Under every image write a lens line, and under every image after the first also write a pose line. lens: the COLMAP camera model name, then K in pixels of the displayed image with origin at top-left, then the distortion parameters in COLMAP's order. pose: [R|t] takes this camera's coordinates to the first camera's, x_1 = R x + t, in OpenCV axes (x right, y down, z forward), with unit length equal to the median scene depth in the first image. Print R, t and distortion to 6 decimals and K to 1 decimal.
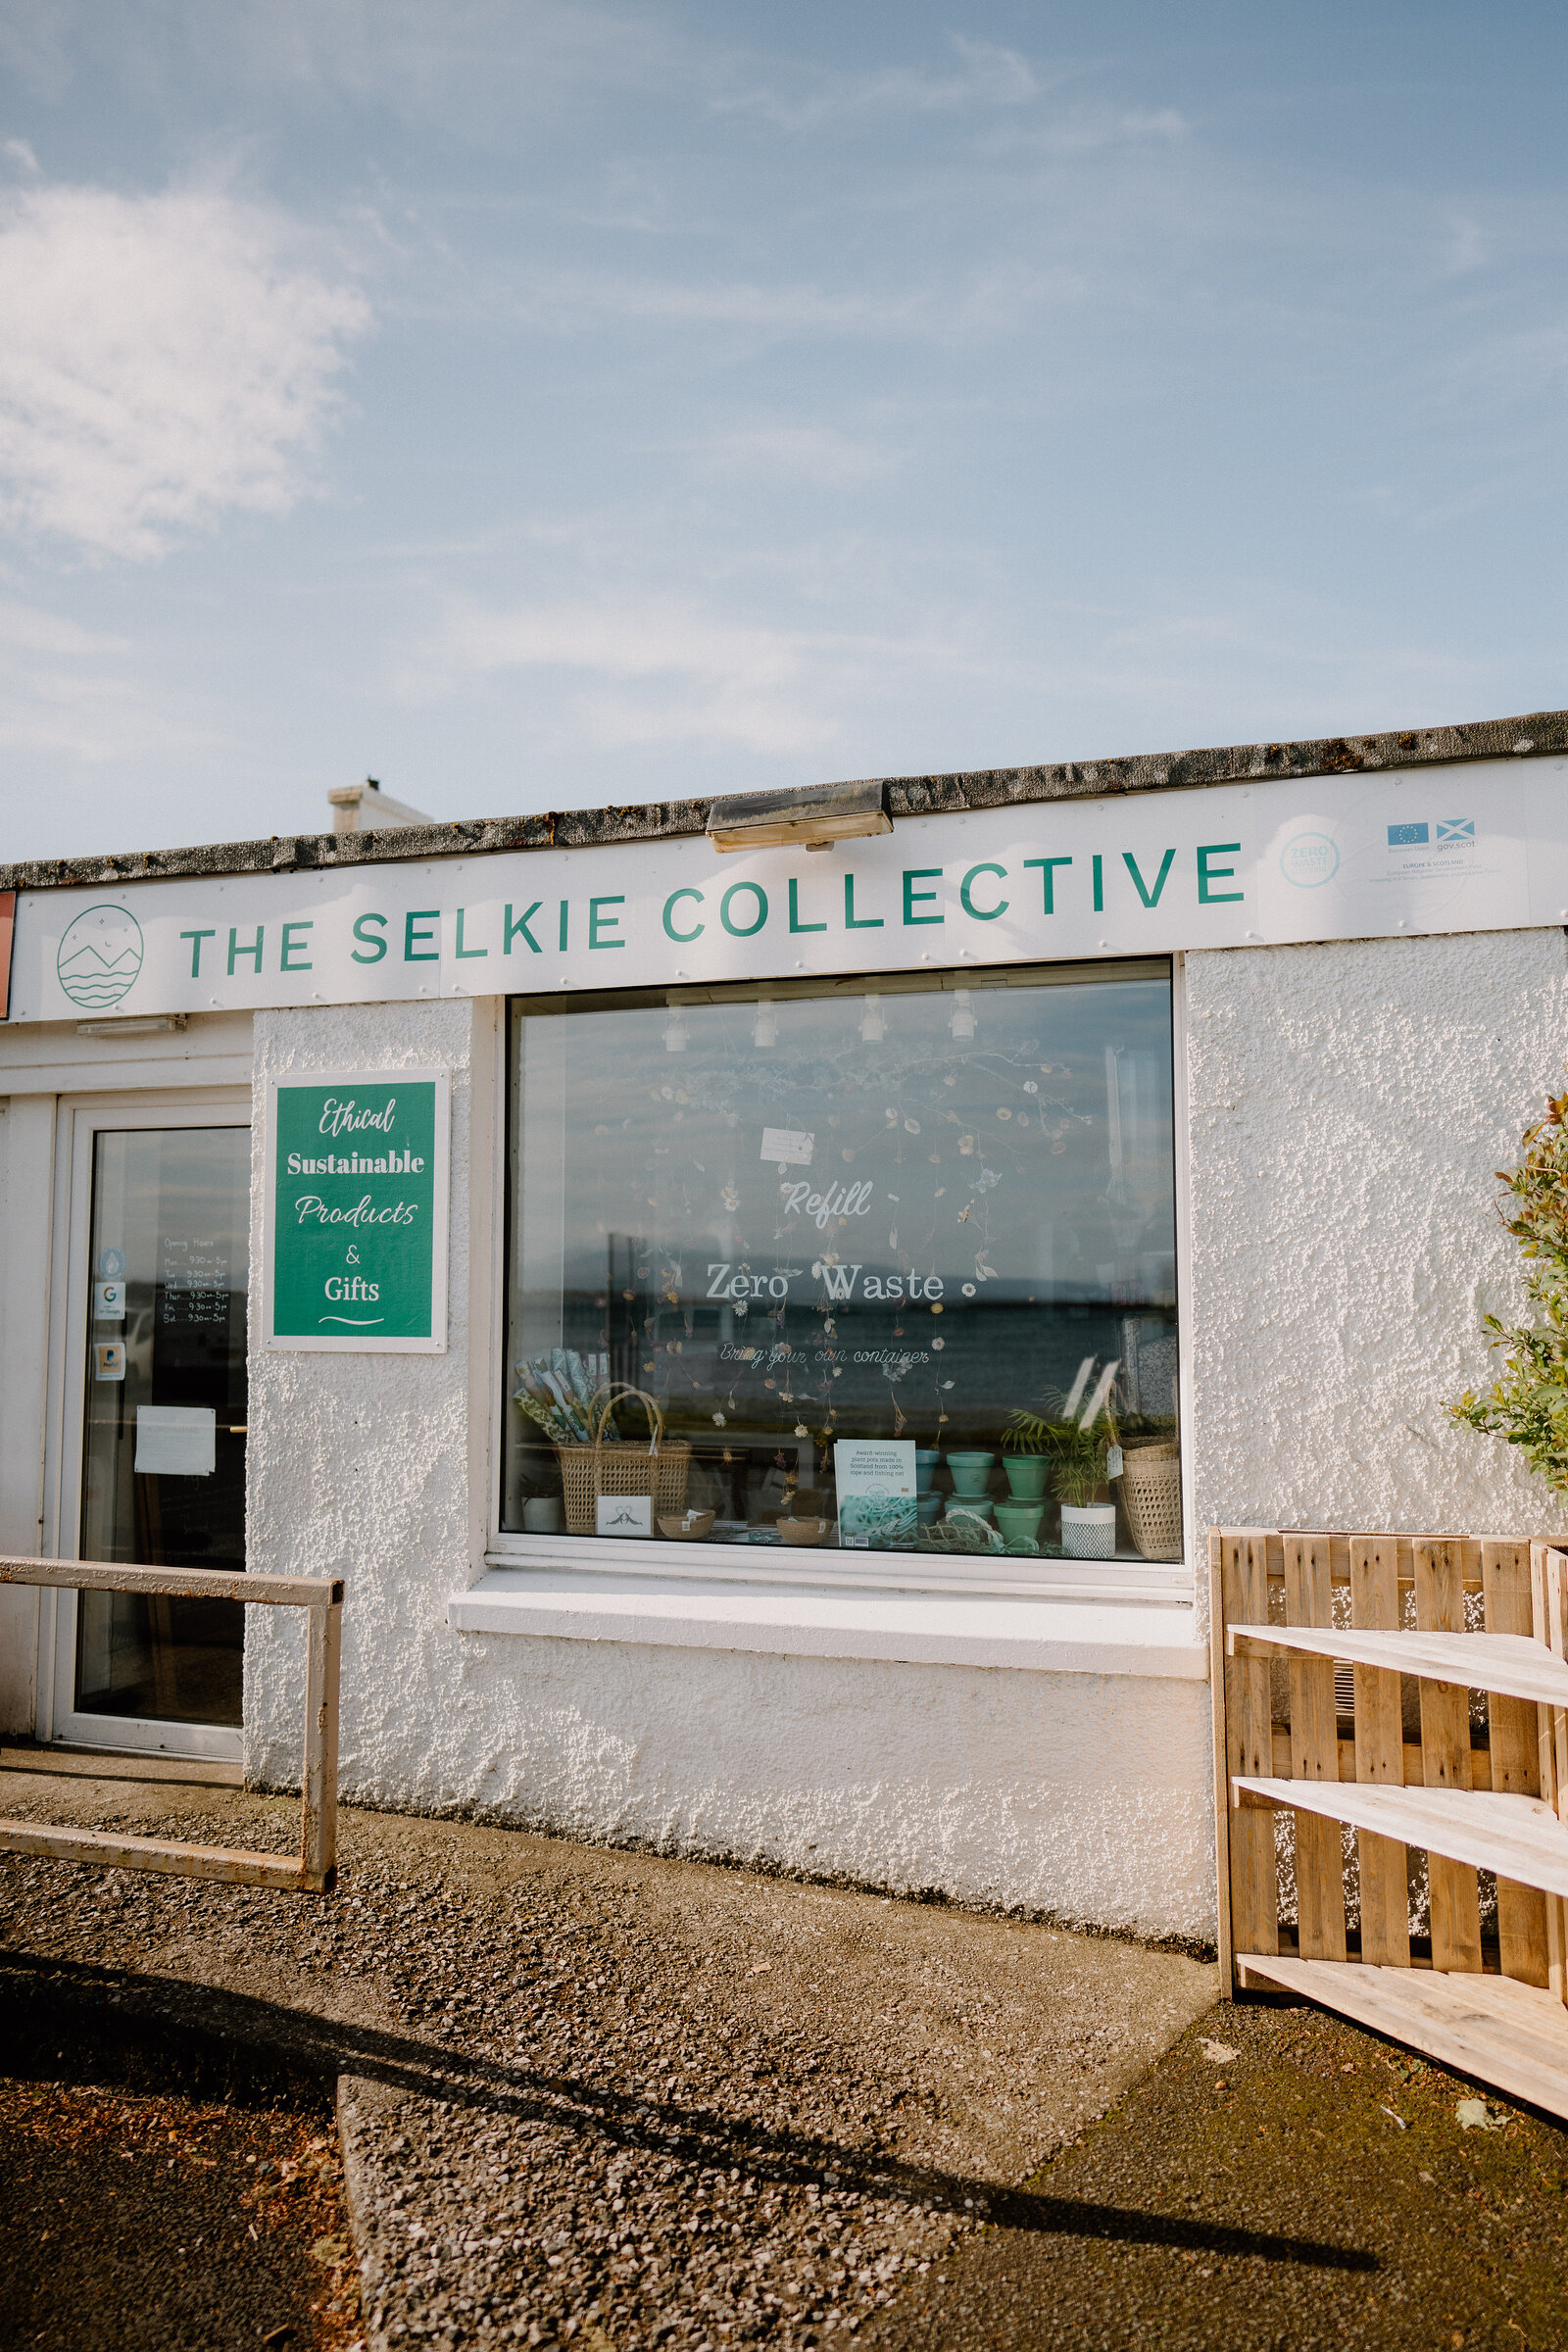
lens RADIAL K [[1558.8, 0, 753.4], [0, 1558.8, 1166.4], [0, 0, 1]] dist [-0.037136, 0.048959]
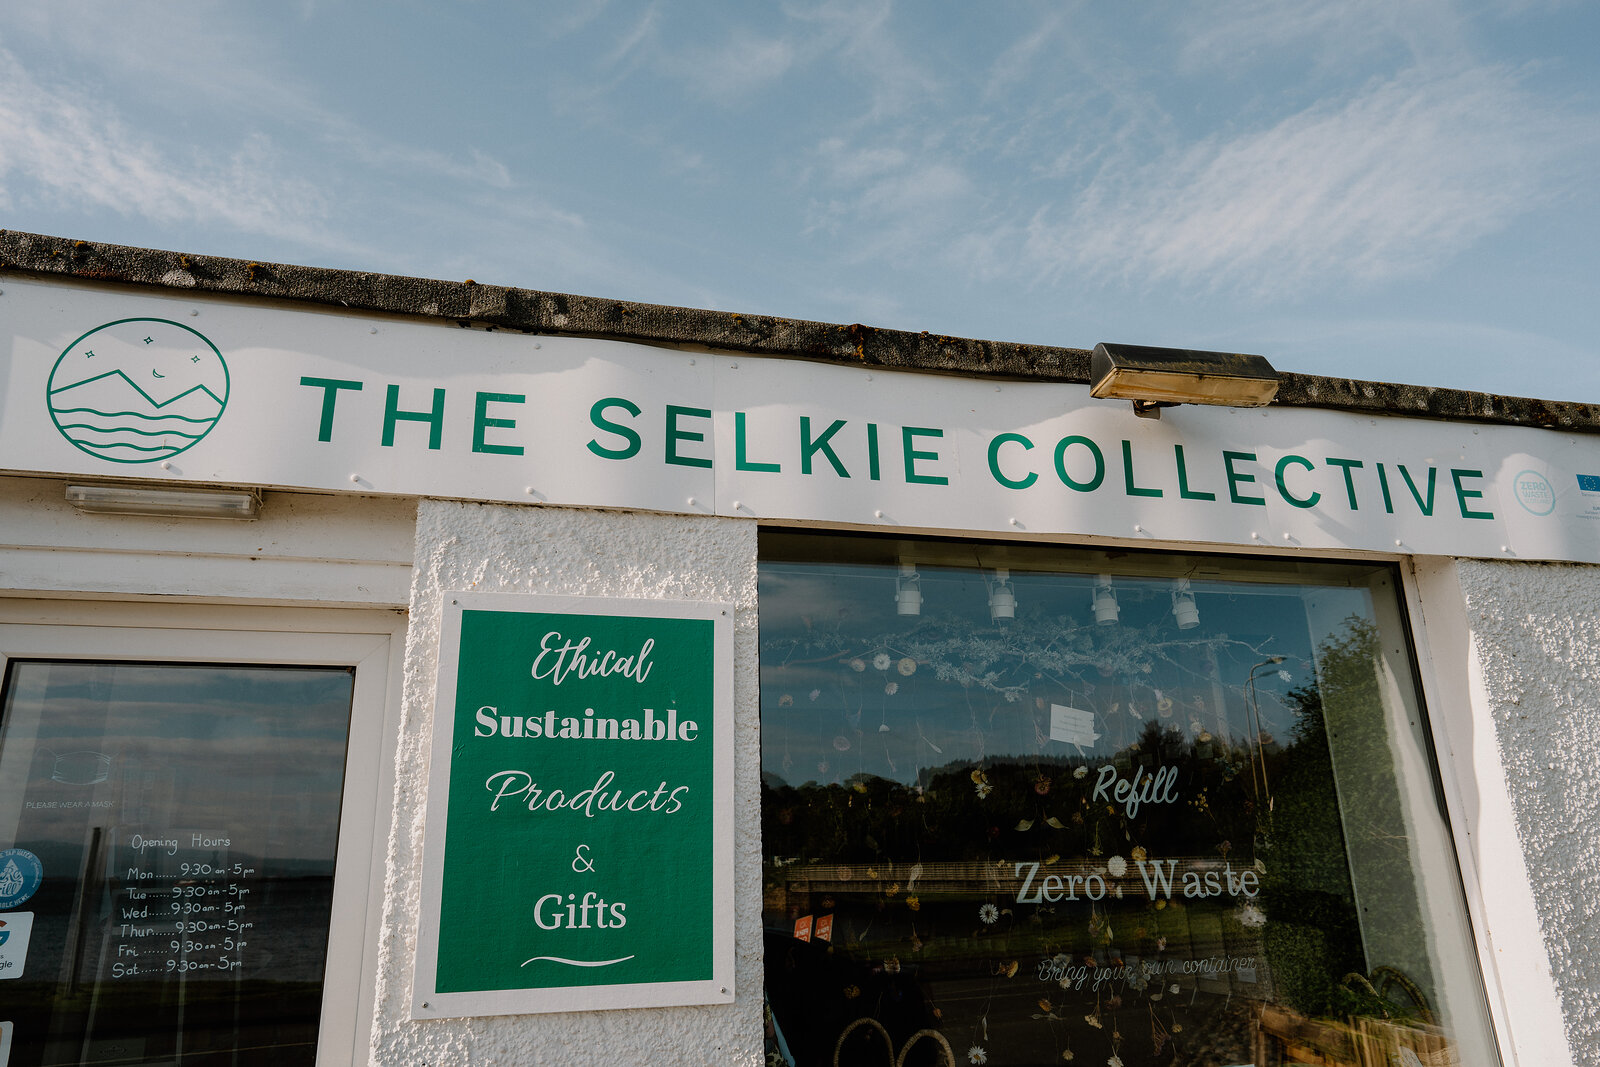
lens RADIAL K [[1060.4, 0, 789.2], [0, 1060.4, 525.0], [0, 0, 1]] dist [-0.037136, 0.048959]
pose [[0.850005, 0.140549, 0.507678, -0.442799], [-0.020520, 0.971852, -0.234698, 0.021202], [-0.526374, 0.189077, 0.828963, 0.542225]]
